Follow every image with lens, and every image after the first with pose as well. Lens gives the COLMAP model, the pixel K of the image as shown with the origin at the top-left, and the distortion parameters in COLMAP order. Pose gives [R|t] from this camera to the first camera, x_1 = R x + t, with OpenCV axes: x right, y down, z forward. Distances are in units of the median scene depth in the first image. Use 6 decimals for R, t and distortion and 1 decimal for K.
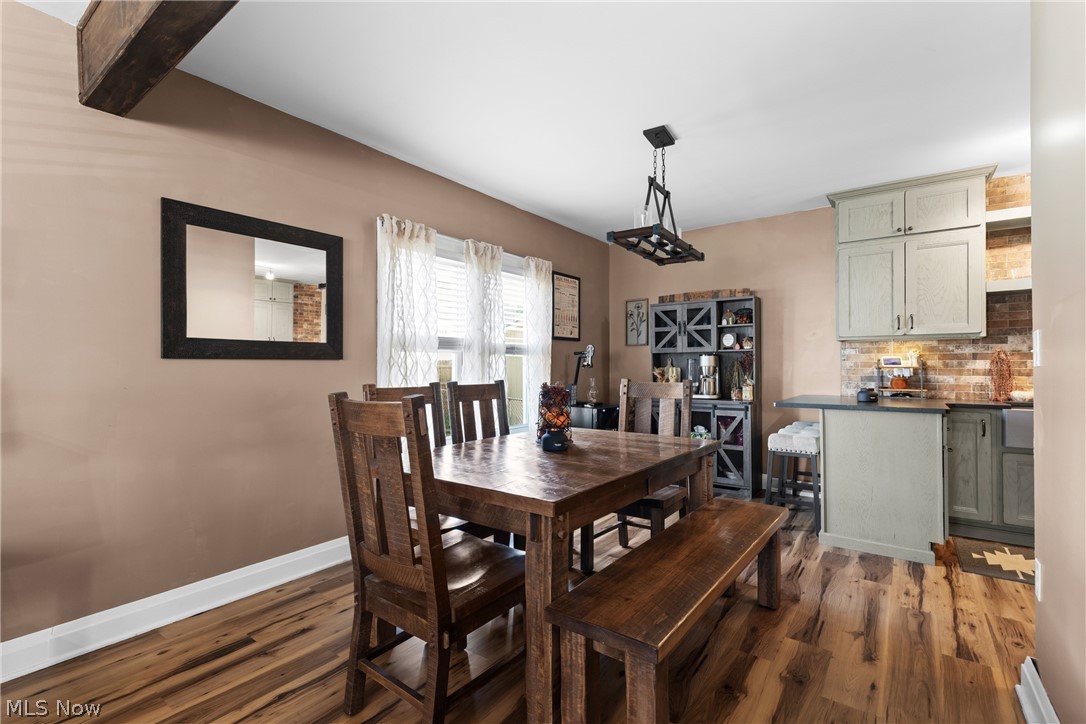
lens RADIAL K [[491.8, 0, 541.1], [0, 491.8, 362.1], [0, 0, 1]] dist [0.007299, -0.001267]
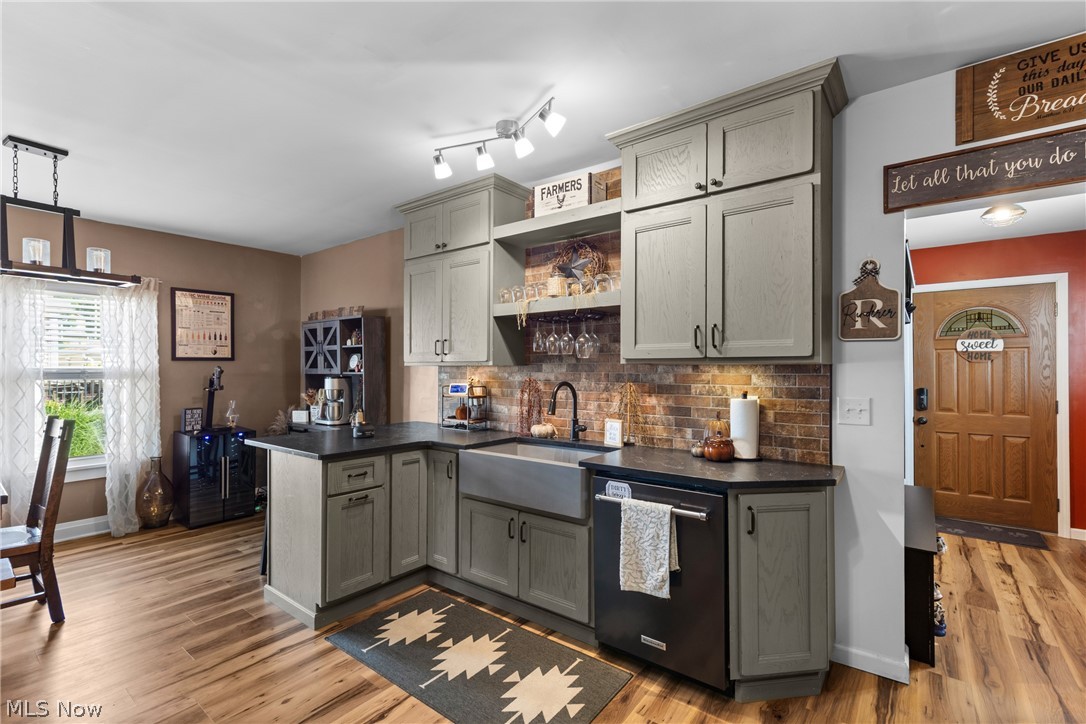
lens RADIAL K [[491.8, 0, 539.5], [0, 491.8, 364.5], [0, 0, 1]] dist [0.007299, -0.001267]
pose [[0.999716, 0.000738, -0.023806, 0.859833], [-0.000684, 0.999997, 0.002271, -0.047526], [0.023808, -0.002254, 0.999714, 0.088453]]
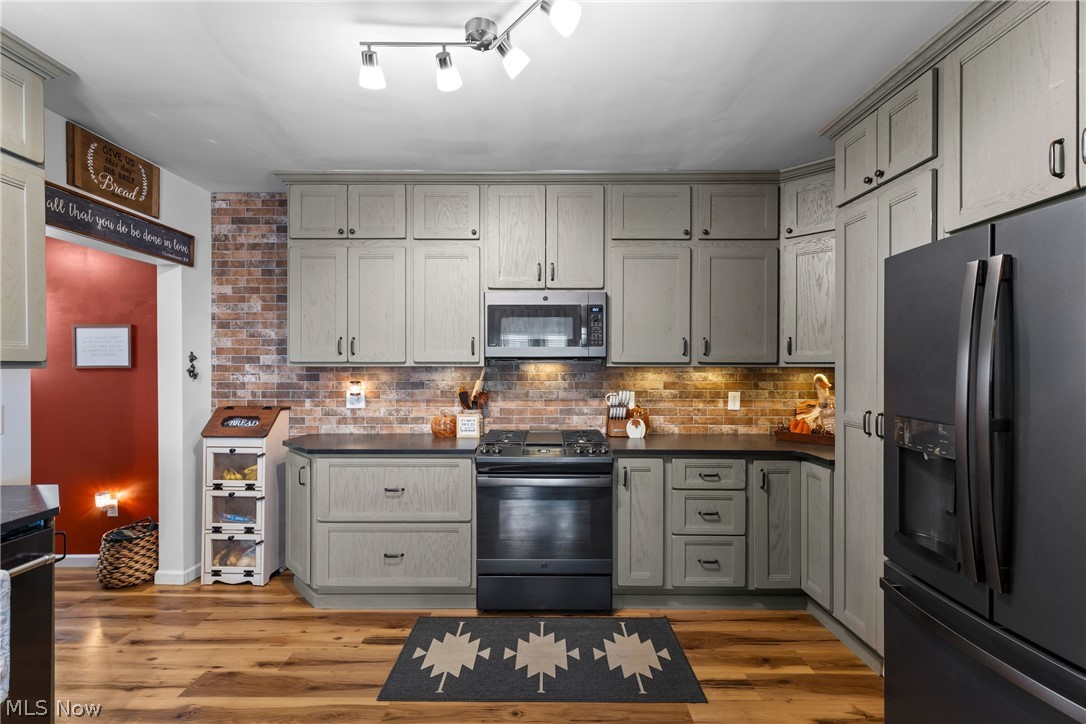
lens RADIAL K [[491.8, 0, 537.7], [0, 491.8, 366.6], [0, 0, 1]] dist [0.007299, -0.001267]
pose [[-0.593170, 0.003466, 0.805070, 0.466013], [-0.004591, 0.999960, -0.007687, -0.048770], [-0.805064, -0.008256, -0.593130, 0.492622]]
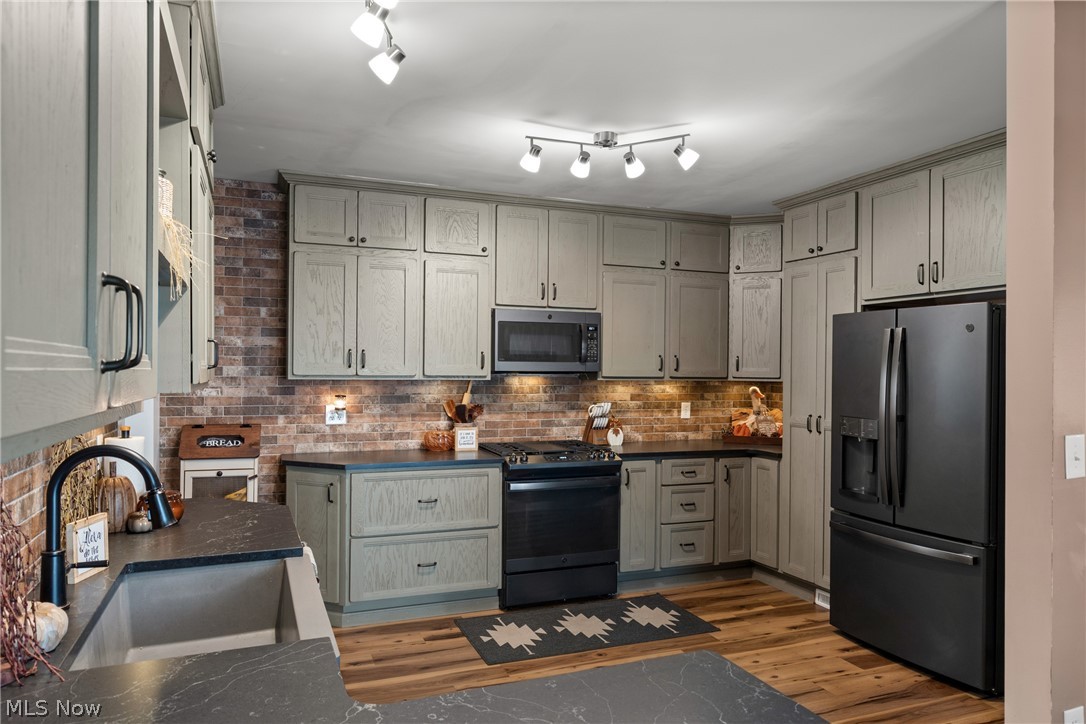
lens RADIAL K [[716.1, 0, 542.6], [0, 716.1, 368.0], [0, 0, 1]] dist [-0.002173, -0.001118]
pose [[-0.852723, -0.003201, 0.522354, 0.462540], [-0.009657, 0.999907, -0.009636, -0.063167], [-0.522274, -0.013261, -0.852675, 1.025447]]
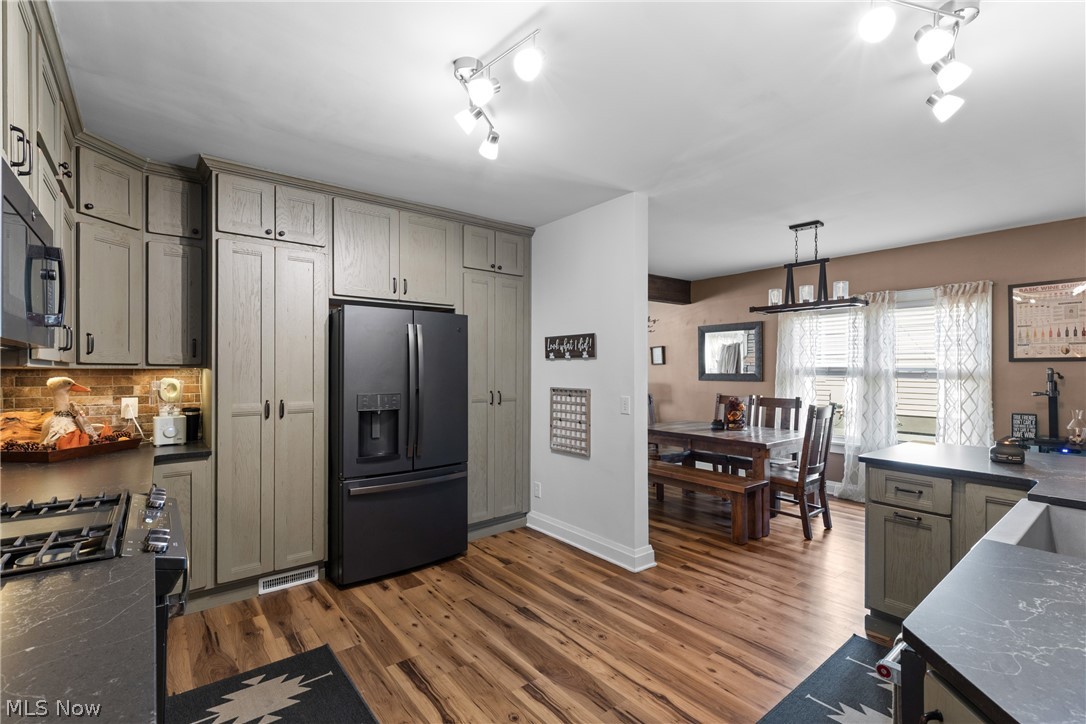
lens RADIAL K [[491.8, 0, 544.1], [0, 491.8, 367.3], [0, 0, 1]] dist [0.007299, -0.001267]
pose [[-0.250760, 0.000356, -0.968049, 1.281236], [0.010391, 0.999943, -0.002324, -0.049361], [0.967994, -0.010642, -0.250750, 0.466293]]
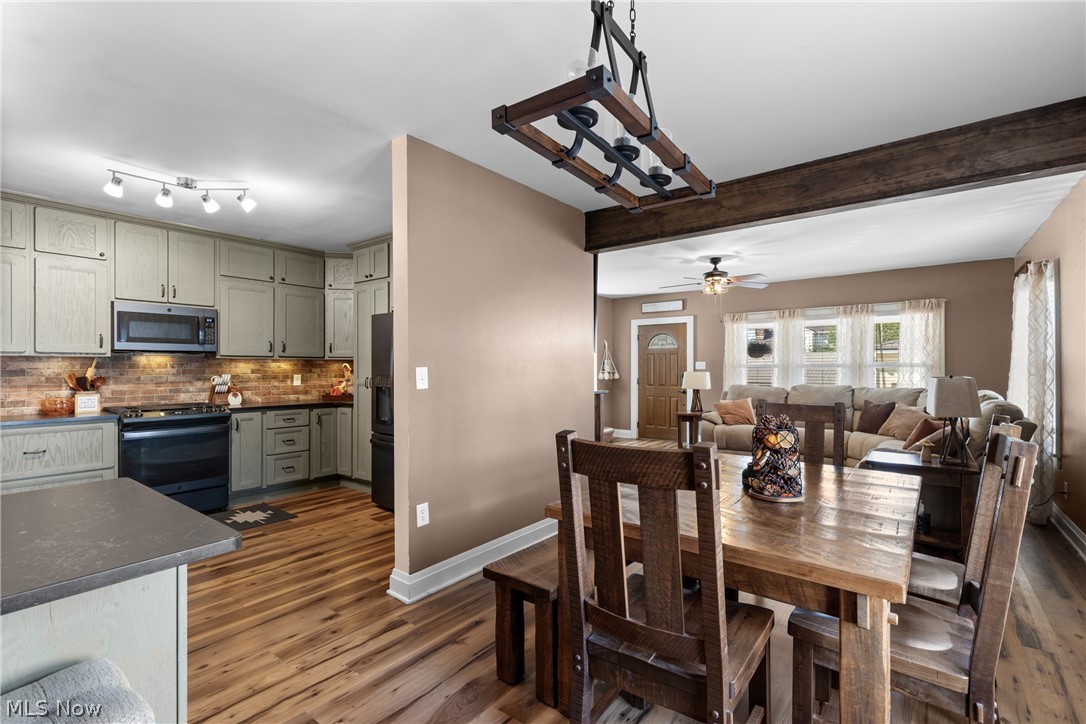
lens RADIAL K [[491.8, 0, 541.8], [0, 491.8, 365.9], [0, 0, 1]] dist [0.007299, -0.001267]
pose [[-0.999741, 0.006469, 0.021803, 0.227063], [0.006221, 0.999916, -0.011394, -0.018835], [-0.021875, -0.011255, -0.999697, 1.089147]]
